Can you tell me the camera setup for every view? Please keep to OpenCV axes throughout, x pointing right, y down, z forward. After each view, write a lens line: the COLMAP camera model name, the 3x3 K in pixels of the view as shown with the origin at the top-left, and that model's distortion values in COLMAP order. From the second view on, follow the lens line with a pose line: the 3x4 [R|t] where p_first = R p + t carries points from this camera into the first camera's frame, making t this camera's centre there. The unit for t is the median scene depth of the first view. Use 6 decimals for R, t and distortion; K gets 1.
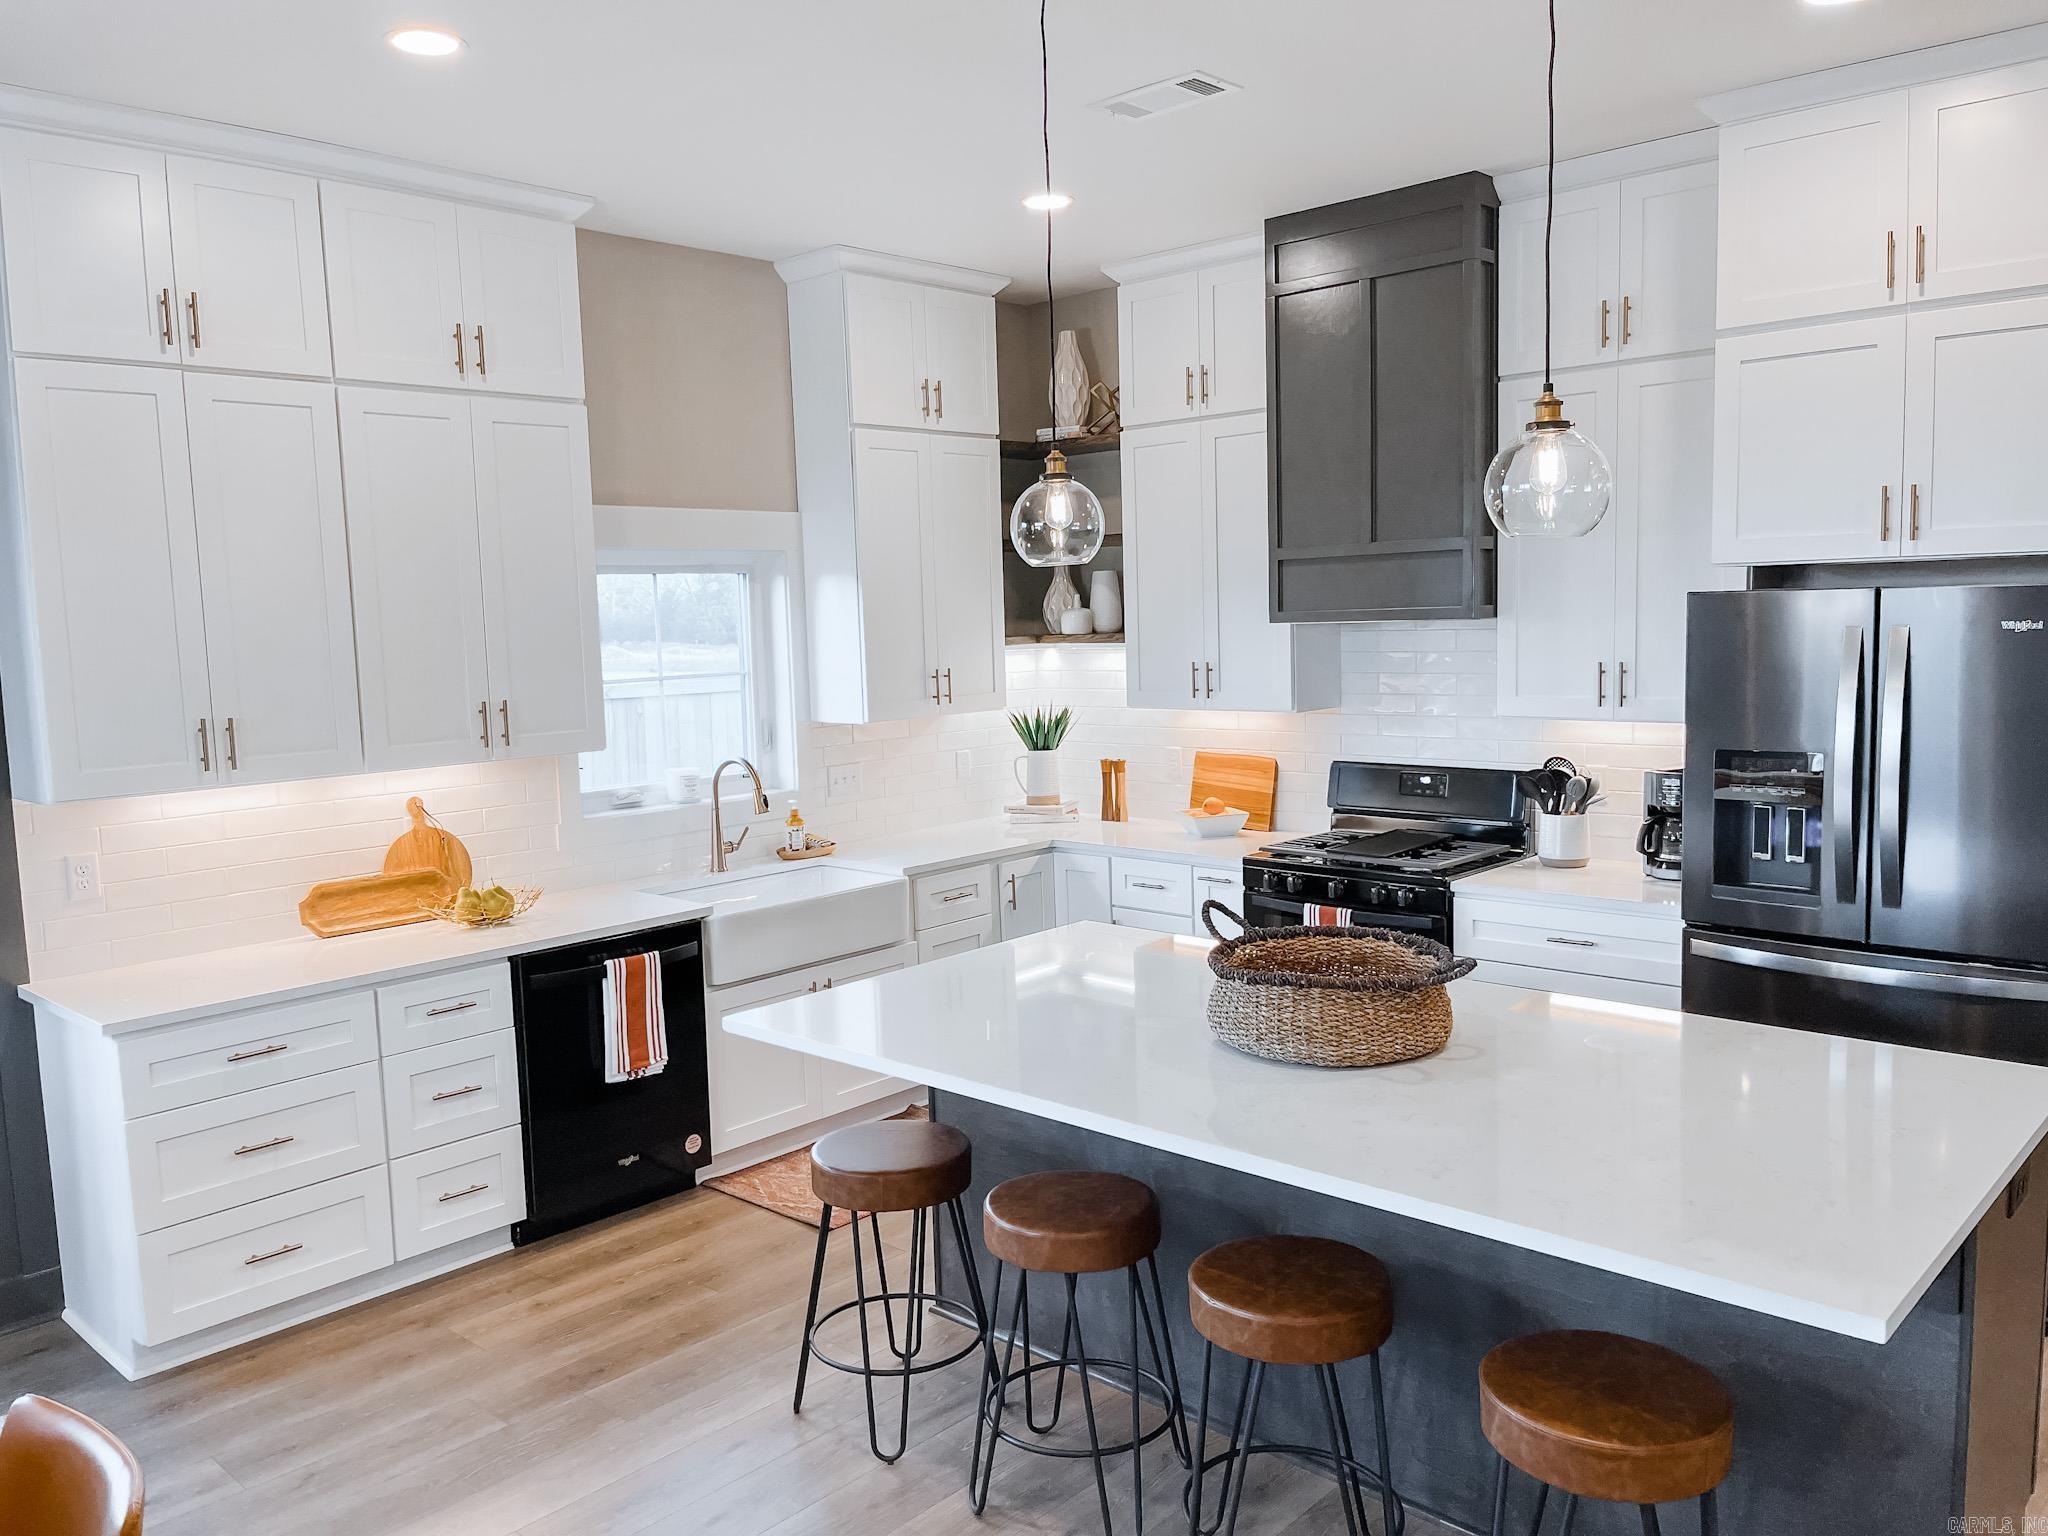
lens RADIAL K [[1552.3, 0, 1021.6], [0, 1552.3, 767.2], [0, 0, 1]] dist [0.053356, -0.065678]
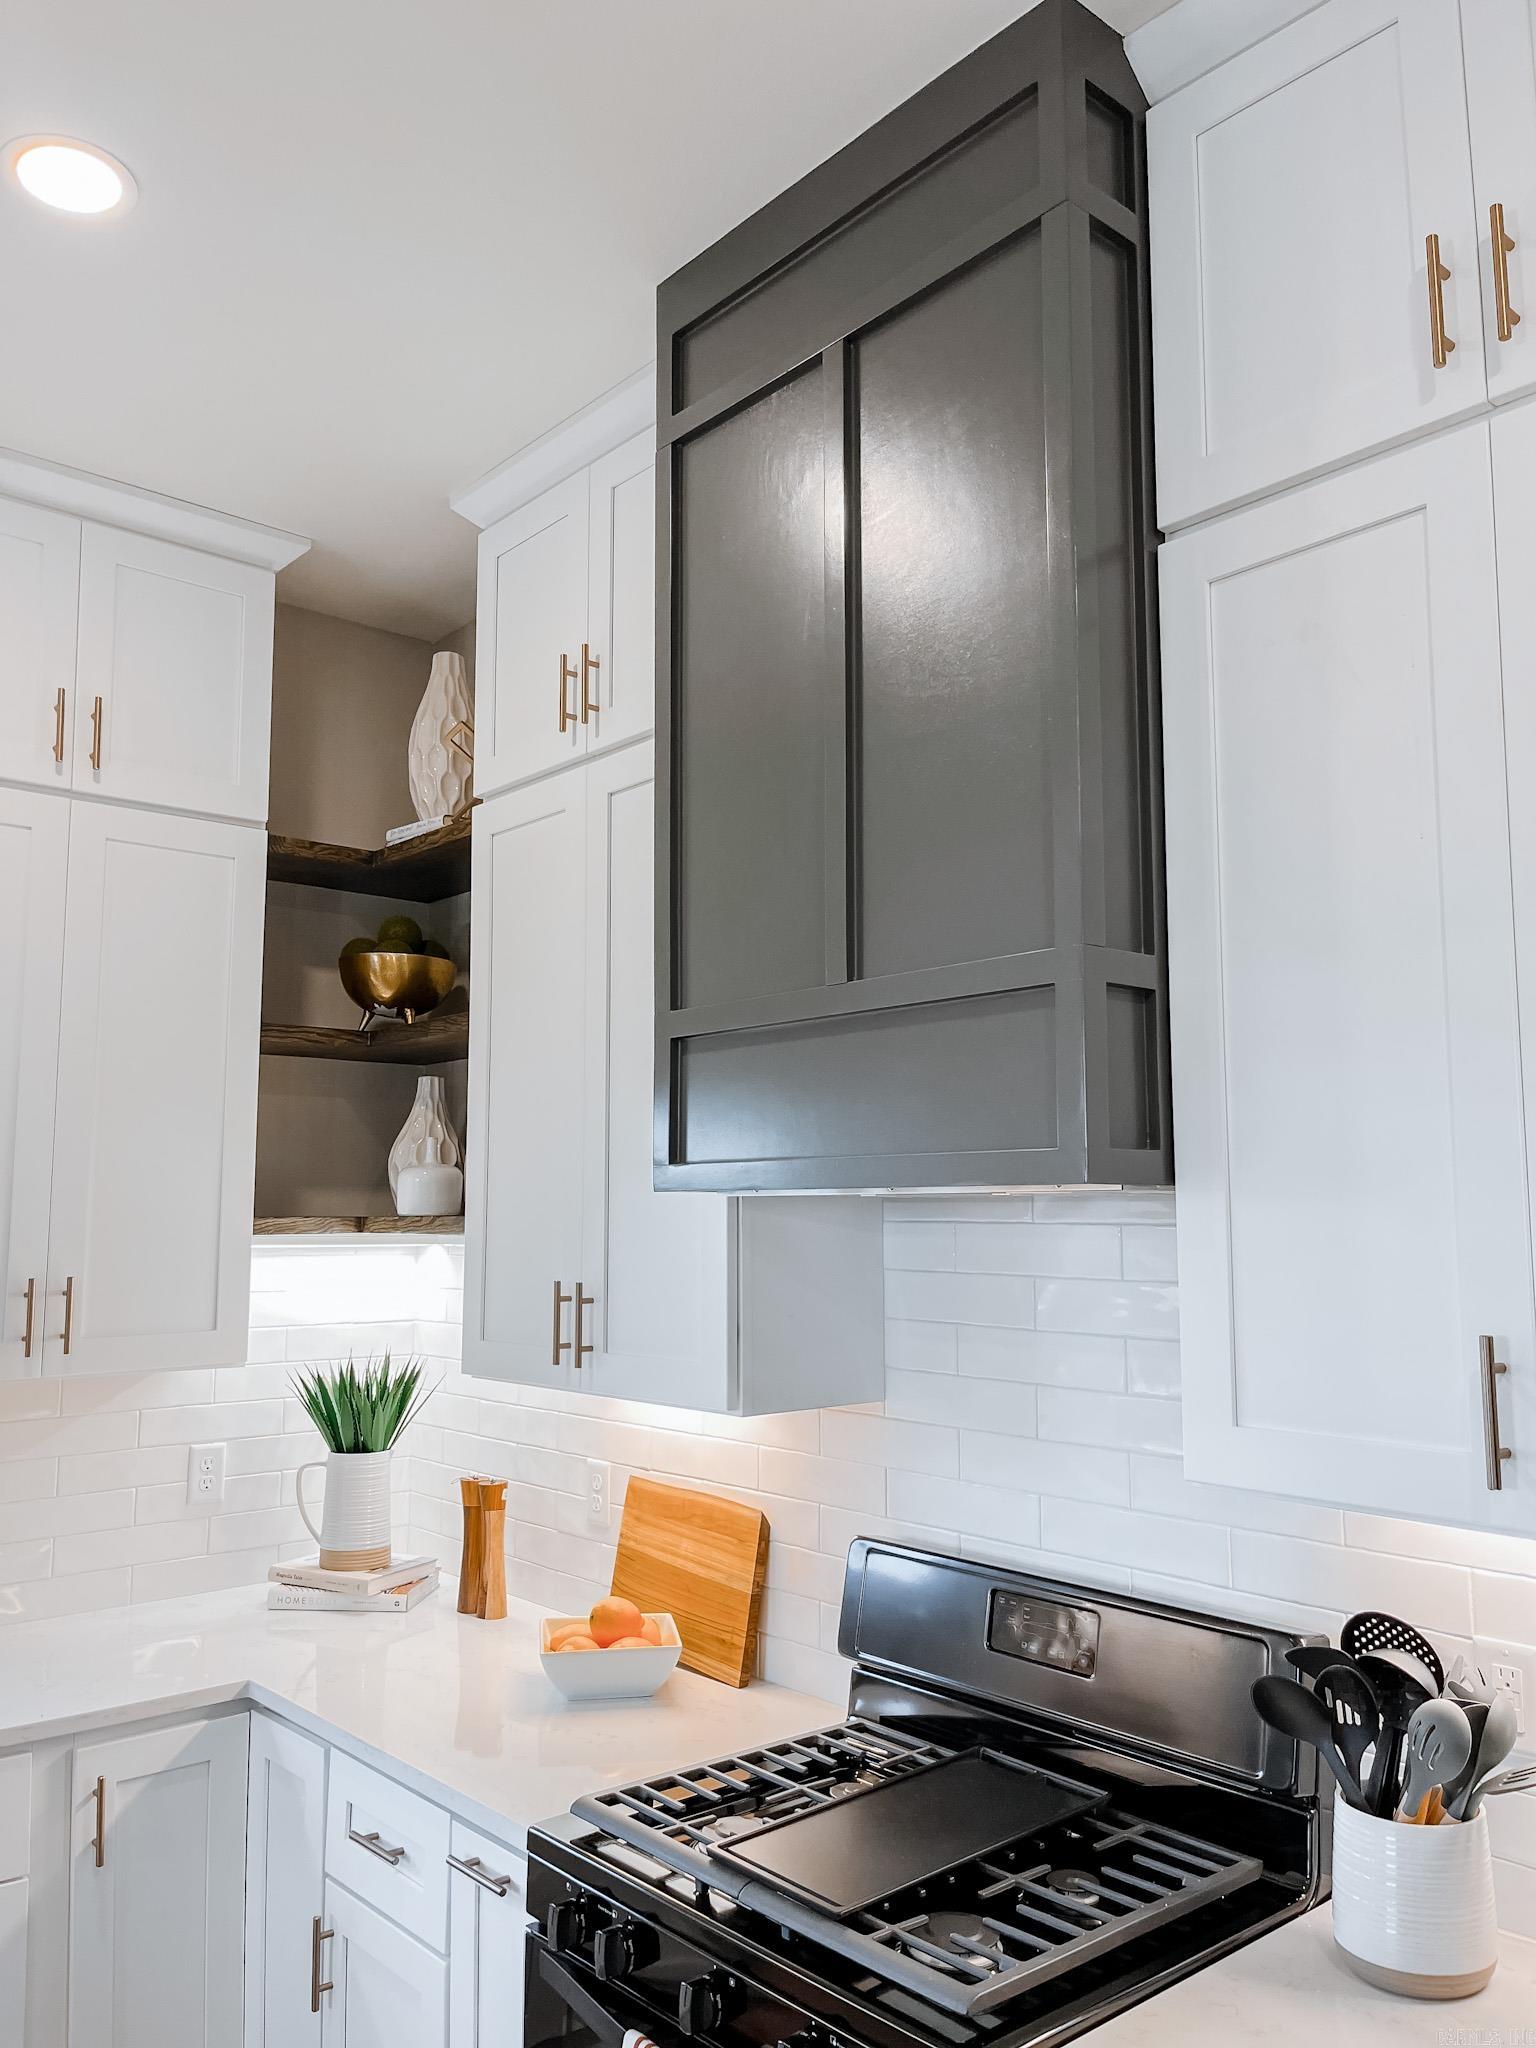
lens RADIAL K [[1552.3, 0, 767.8], [0, 1552.3, 1037.5], [0, 0, 1]] dist [0.053356, -0.065678]
pose [[0.993940, 0.017586, -0.108506, 0.258291], [-0.040281, 0.976724, -0.210683, -0.052977], [0.102275, 0.213777, 0.971514, 0.664414]]
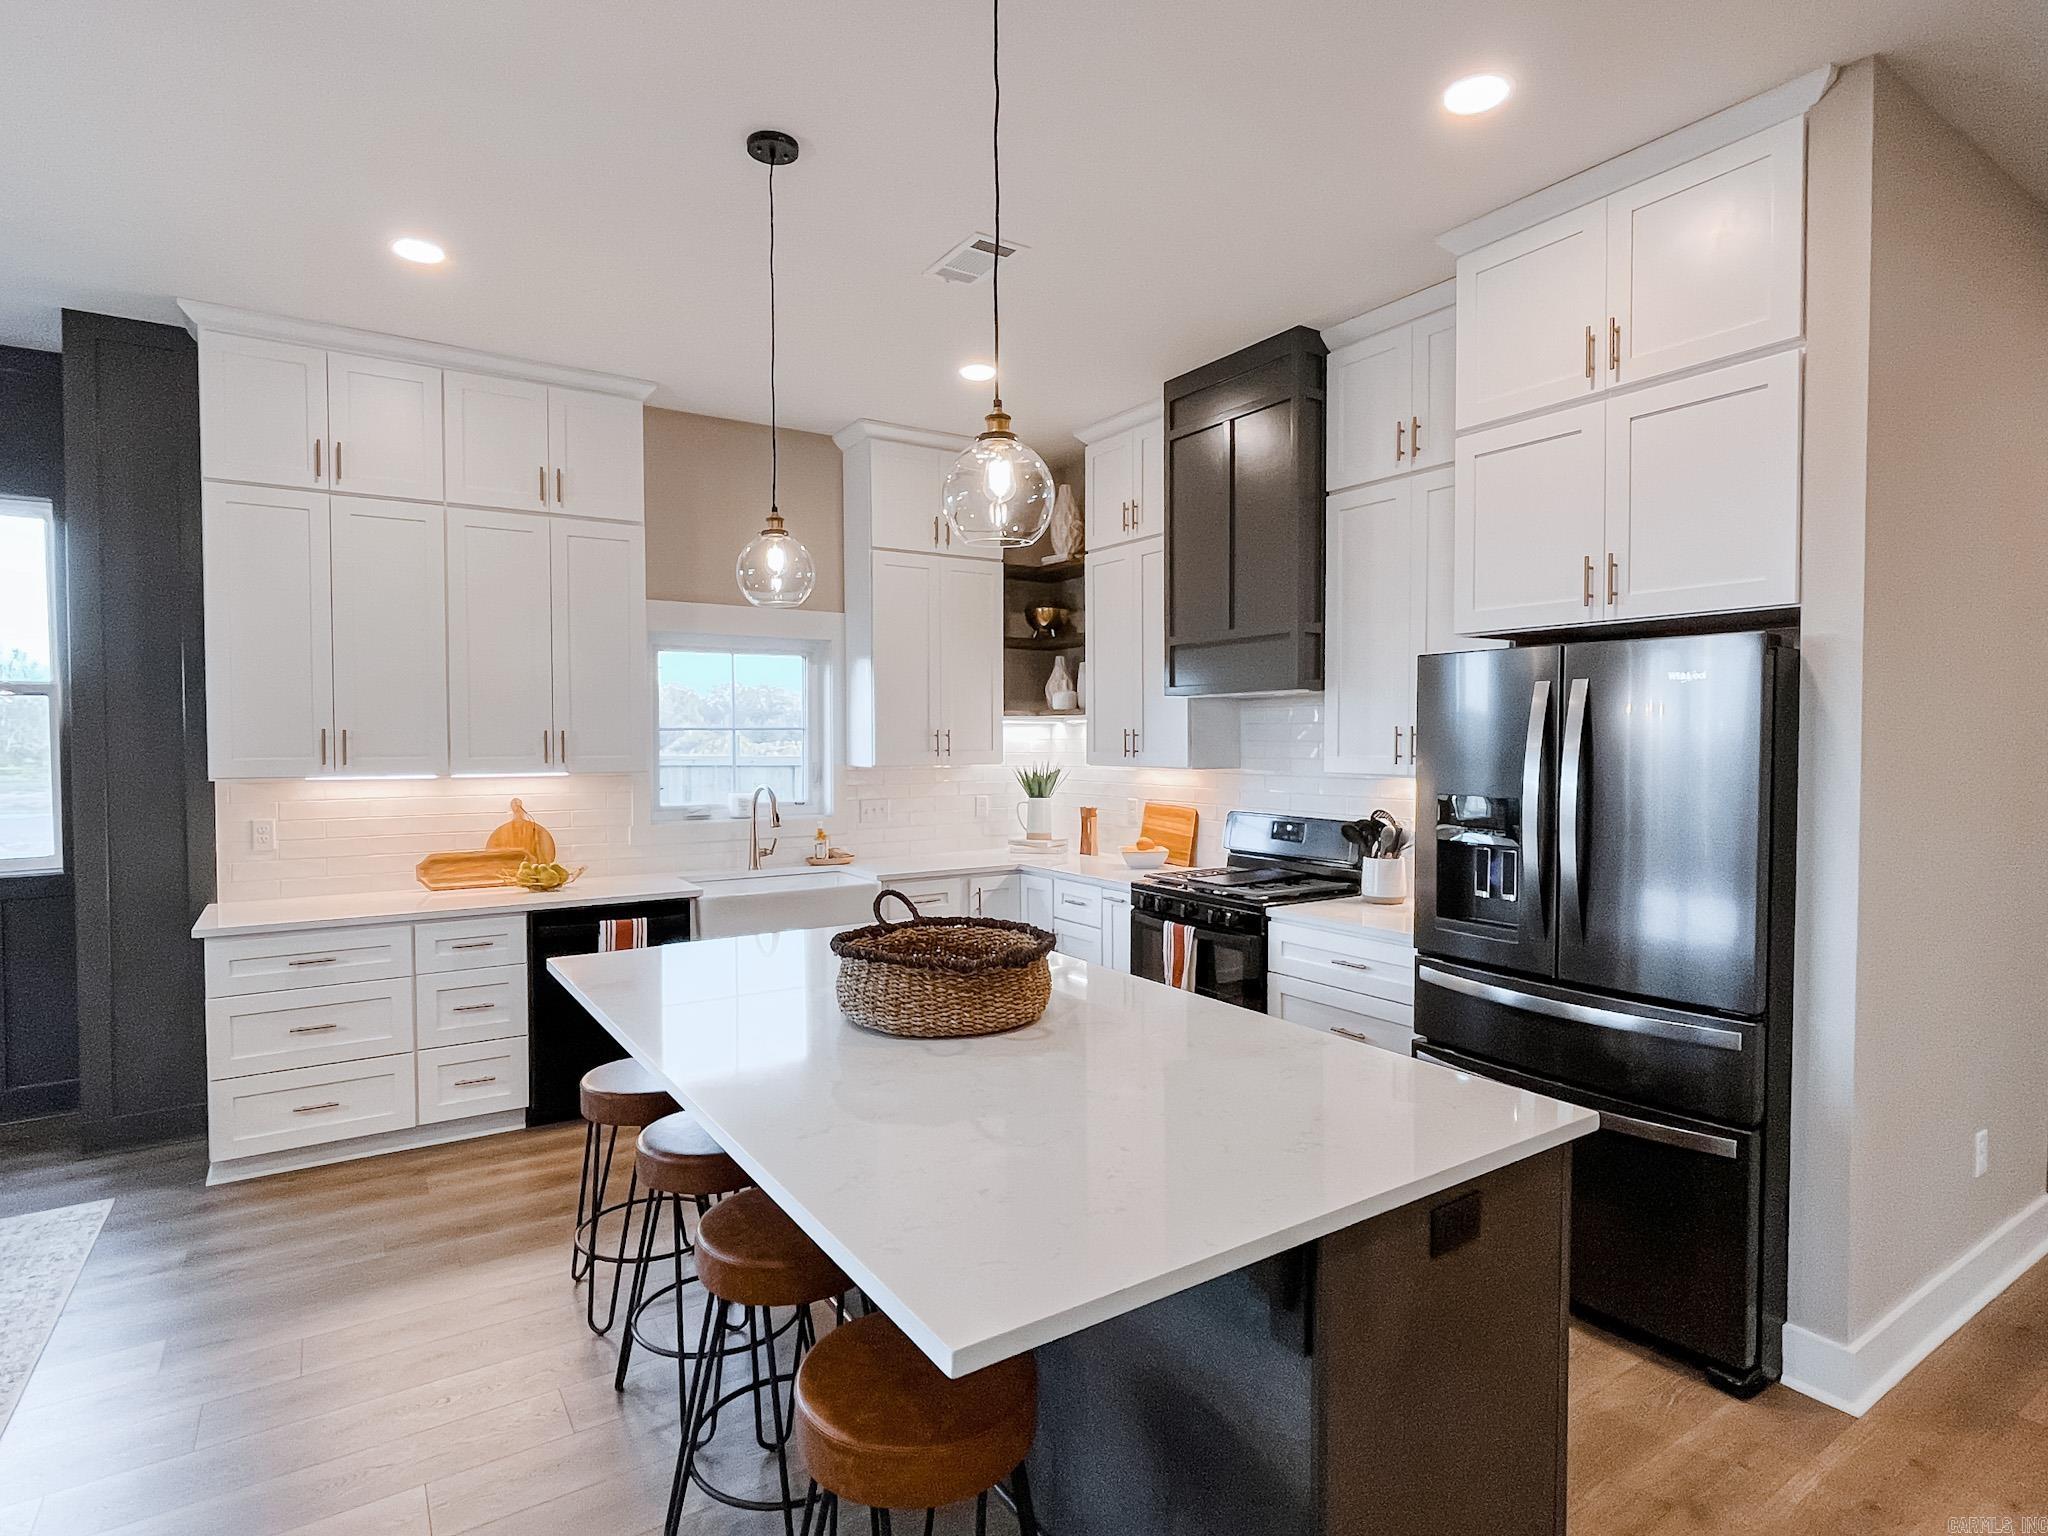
lens RADIAL K [[1055.8, 0, 1024.8], [0, 1055.8, 767.5], [0, 0, 1]] dist [-0.000692, -0.000428]
pose [[0.970929, 0.035411, -0.236735, 0.281918], [-0.051818, 0.996639, -0.063446, 0.027325], [0.233693, 0.073869, 0.969500, 0.168318]]
